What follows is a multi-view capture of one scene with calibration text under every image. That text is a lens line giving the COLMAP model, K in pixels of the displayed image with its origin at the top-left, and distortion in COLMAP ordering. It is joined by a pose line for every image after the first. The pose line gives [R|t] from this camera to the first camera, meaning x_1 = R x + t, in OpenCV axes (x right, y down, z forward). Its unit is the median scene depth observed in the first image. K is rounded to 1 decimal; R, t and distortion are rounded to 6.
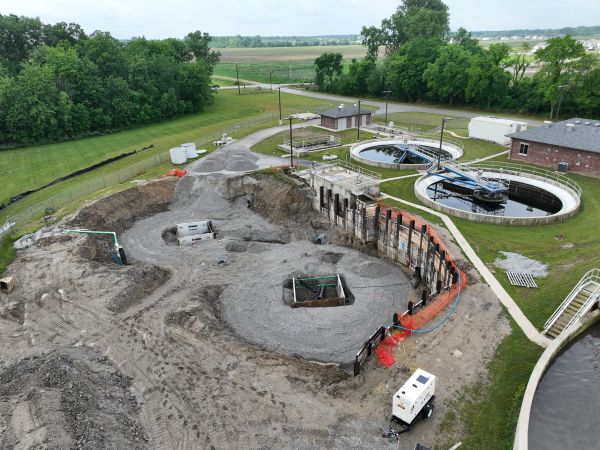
lens RADIAL K [[422.6, 0, 300.0], [0, 422.6, 225.0], [0, 0, 1]] dist [0.002209, 0.006093]
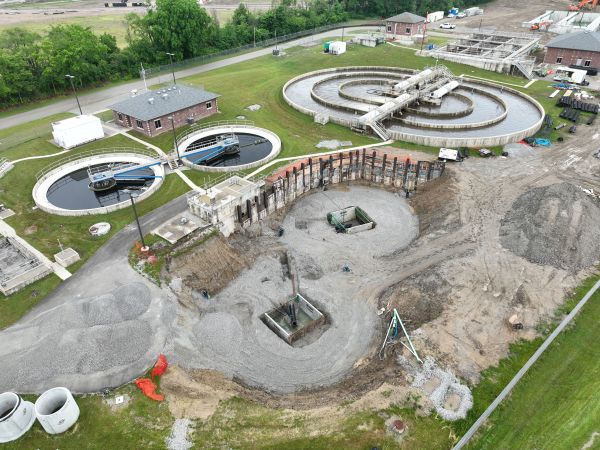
lens RADIAL K [[422.6, 0, 300.0], [0, 422.6, 225.0], [0, 0, 1]] dist [0.002209, 0.006093]
pose [[-0.339470, -0.503537, 0.794488, -0.857769], [0.399821, 0.687297, 0.606437, -0.638313], [-0.851412, 0.523520, -0.031992, 0.944965]]
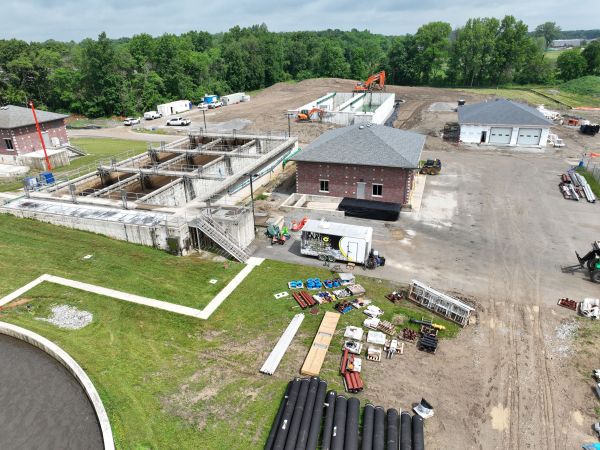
lens RADIAL K [[422.6, 0, 300.0], [0, 422.6, 225.0], [0, 0, 1]] dist [0.002209, 0.006093]
pose [[-0.635750, -0.279408, 0.719550, 0.148576], [0.341690, 0.734012, 0.586920, 0.101883], [-0.692149, 0.618997, -0.371177, -0.253137]]
